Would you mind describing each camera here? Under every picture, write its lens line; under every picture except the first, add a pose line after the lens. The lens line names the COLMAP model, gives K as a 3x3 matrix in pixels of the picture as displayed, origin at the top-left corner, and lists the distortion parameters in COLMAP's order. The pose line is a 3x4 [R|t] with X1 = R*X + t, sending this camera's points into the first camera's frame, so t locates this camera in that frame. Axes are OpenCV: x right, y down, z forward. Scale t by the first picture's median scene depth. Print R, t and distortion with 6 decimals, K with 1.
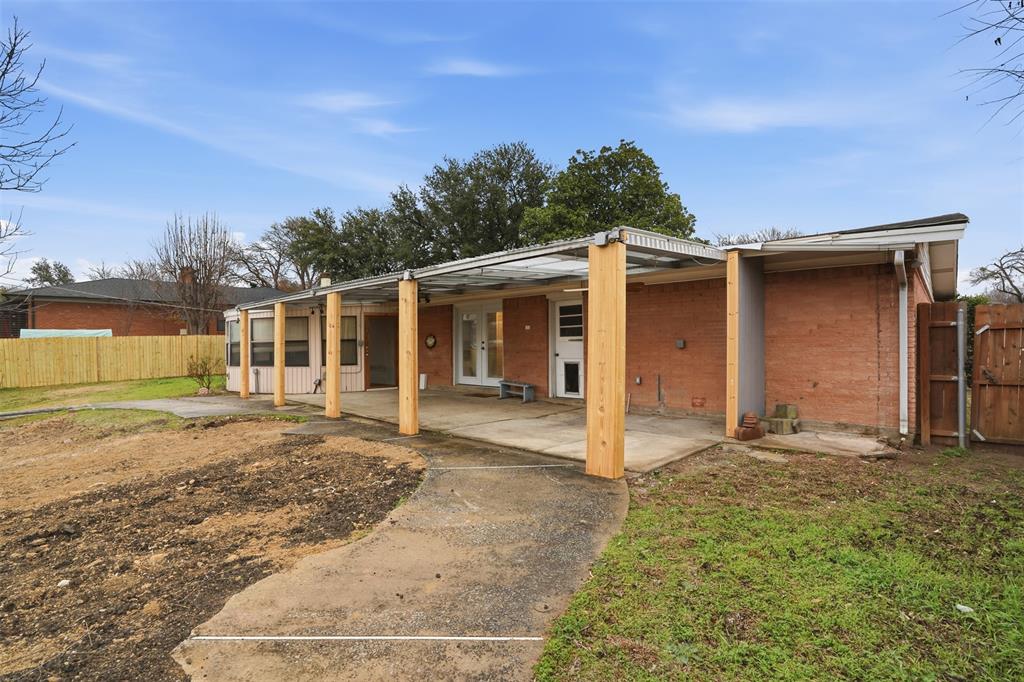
lens RADIAL K [[481.6, 0, 508.1], [0, 481.6, 337.9], [0, 0, 1]] dist [-0.040769, 0.009842]
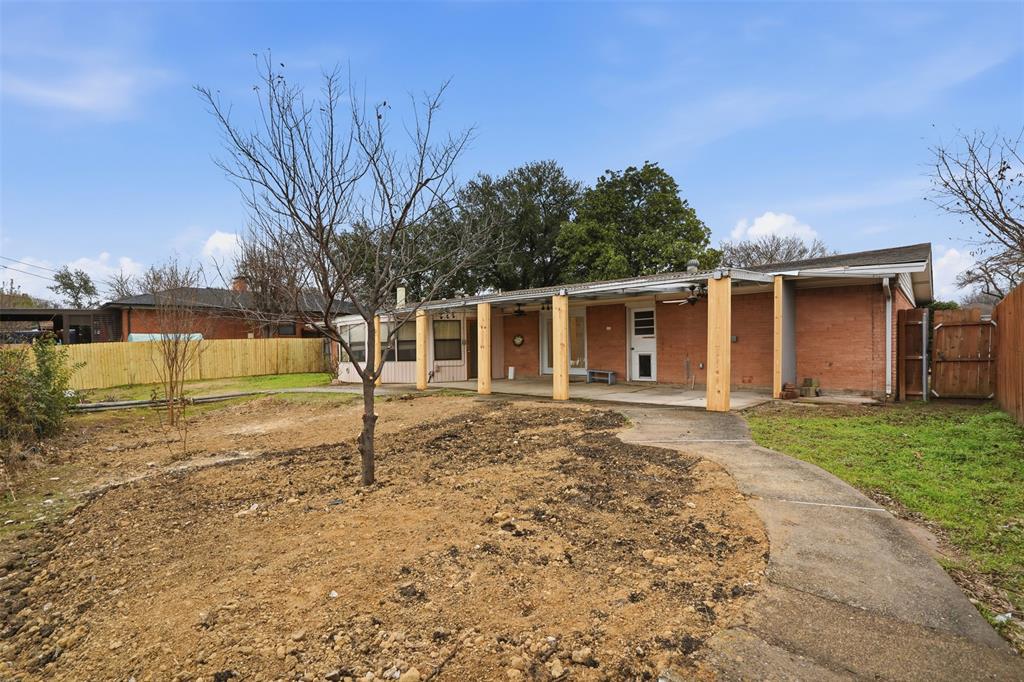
lens RADIAL K [[481.6, 0, 515.4], [0, 481.6, 350.2], [0, 0, 1]] dist [-0.040769, 0.009842]
pose [[0.999771, -0.007539, 0.020007, -0.244914], [0.007179, 0.999812, 0.018022, 0.013086], [-0.020139, -0.017874, 0.999637, -0.307652]]
